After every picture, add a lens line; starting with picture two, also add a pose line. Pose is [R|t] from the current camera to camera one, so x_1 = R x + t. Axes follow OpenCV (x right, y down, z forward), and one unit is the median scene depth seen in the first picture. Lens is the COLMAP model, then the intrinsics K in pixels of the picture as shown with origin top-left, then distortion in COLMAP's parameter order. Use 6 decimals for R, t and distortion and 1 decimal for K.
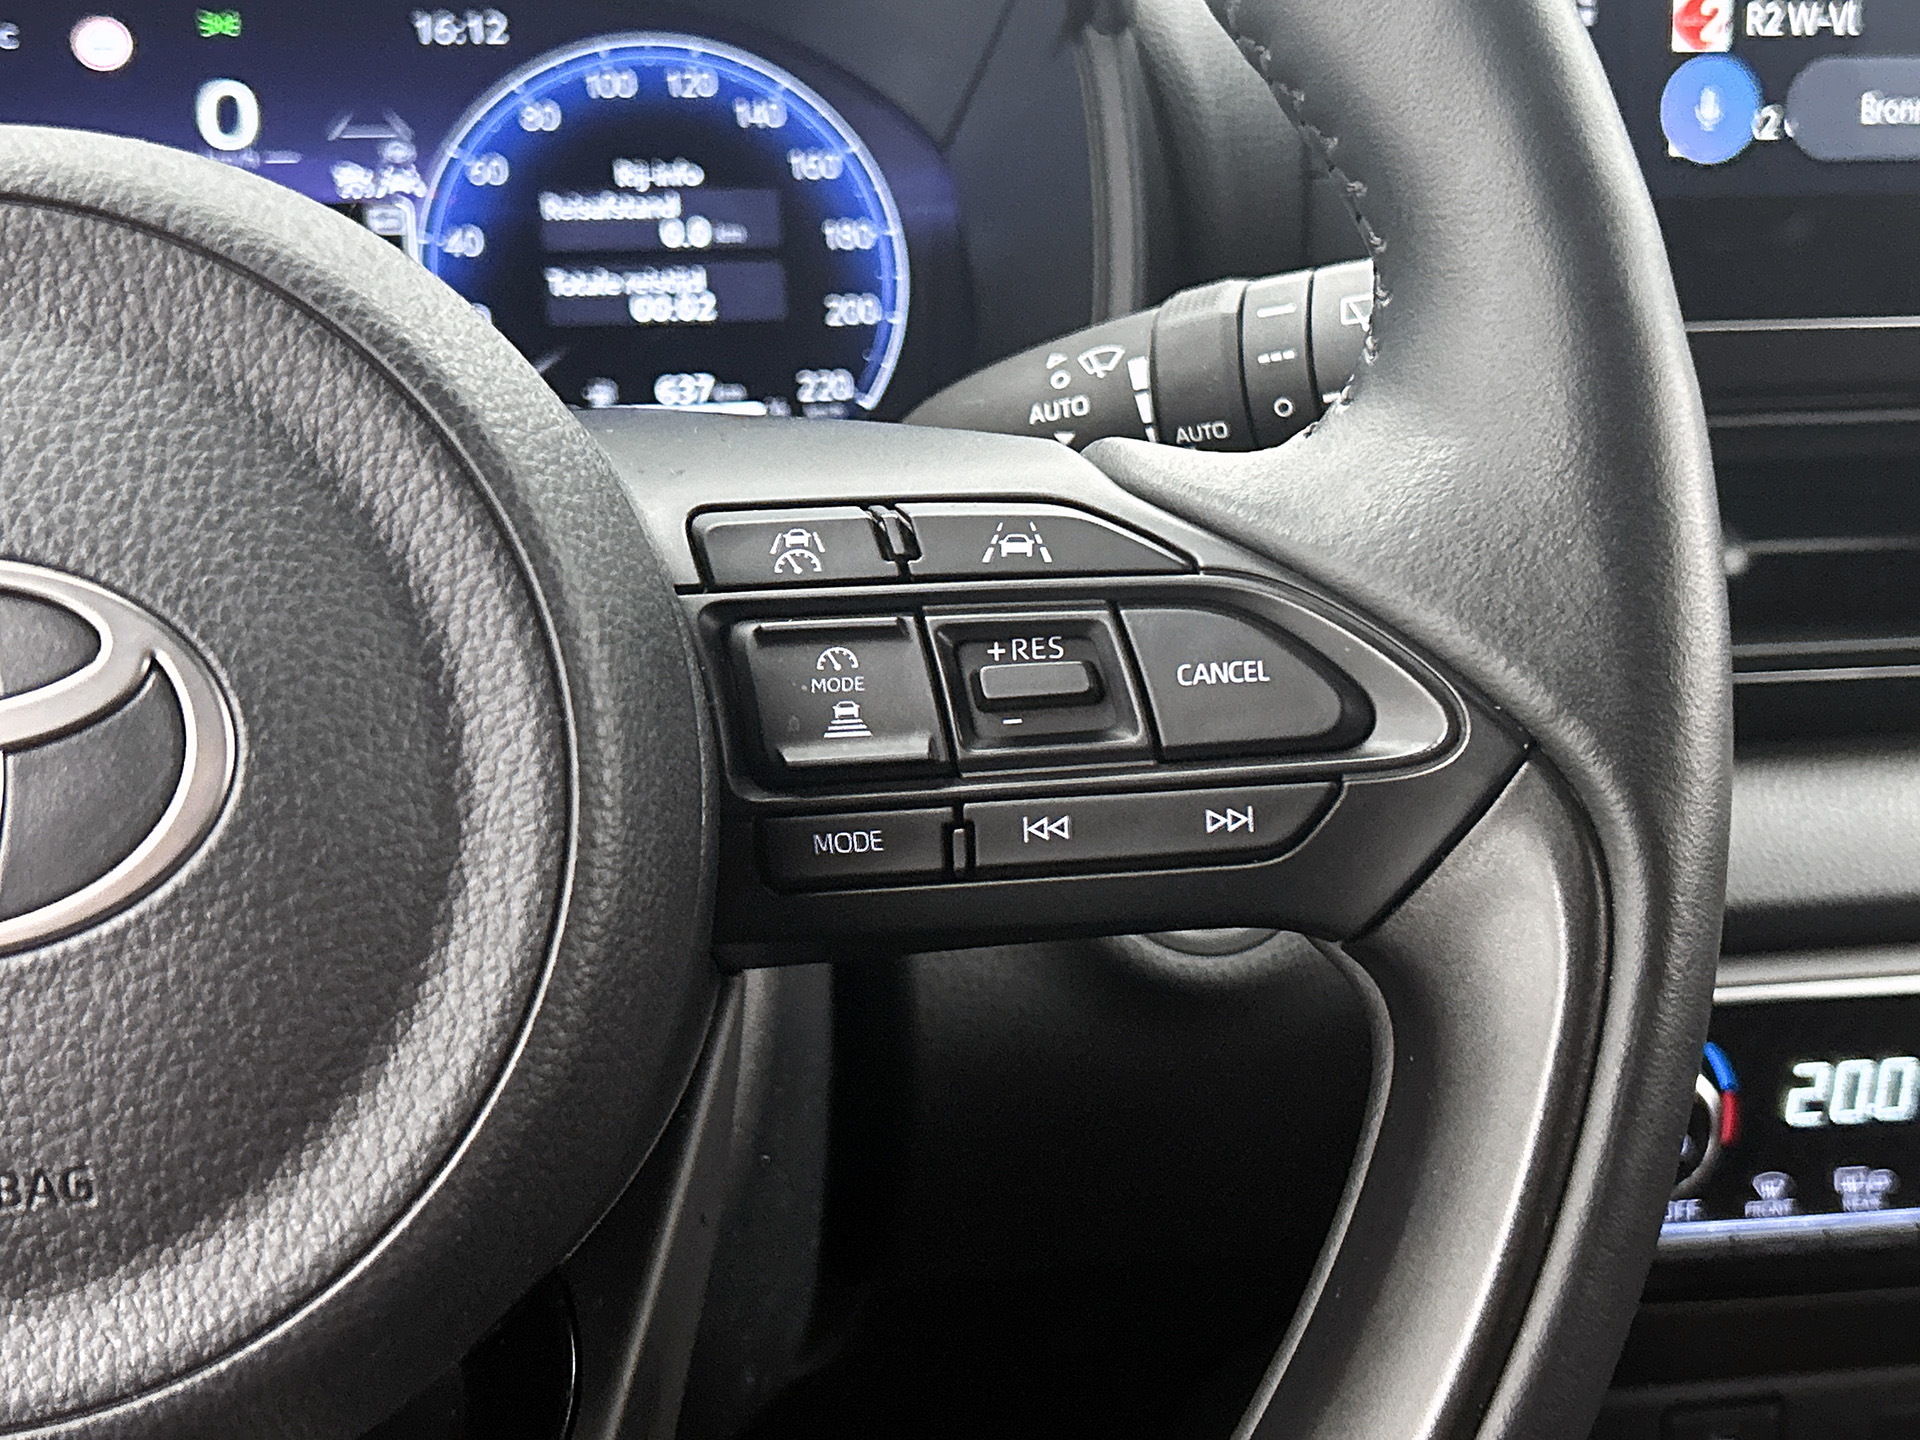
lens RADIAL K [[2610.7, 0, 969.6], [0, 2610.7, 709.7], [0, 0, 1]] dist [0.112196, 0.000000]
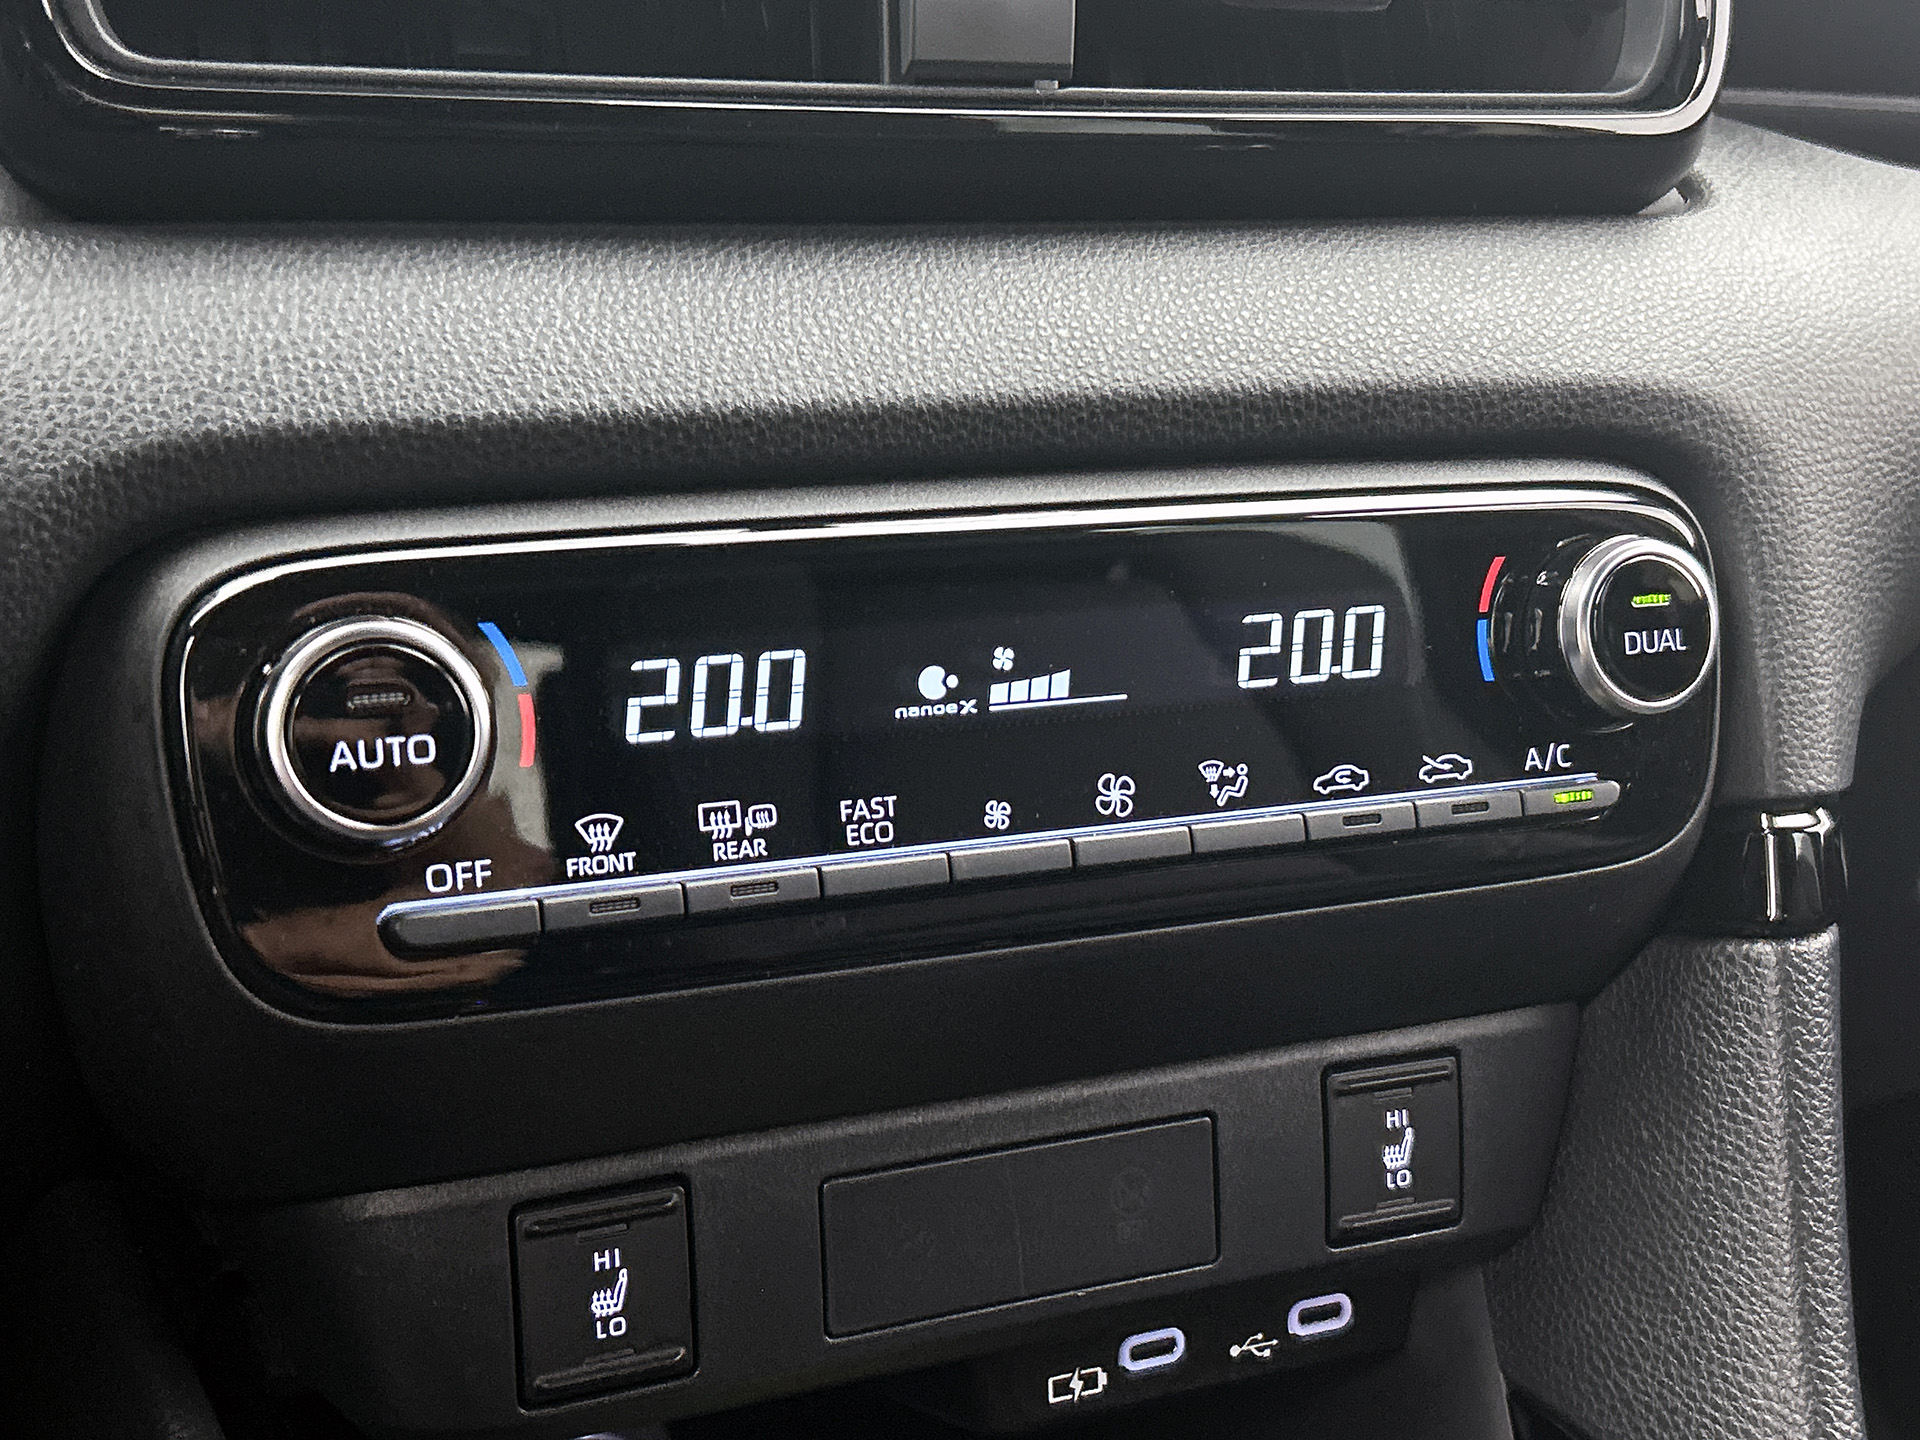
lens RADIAL K [[2518.5, 0, 973.1], [0, 2518.5, 763.7], [0, 0, 1]] dist [0.086327, 0.000000]
pose [[0.964788, -0.064494, 0.255001, 0.291176], [0.077897, 0.996042, -0.042805, 0.250453], [-0.251231, 0.061161, 0.965993, 0.437577]]
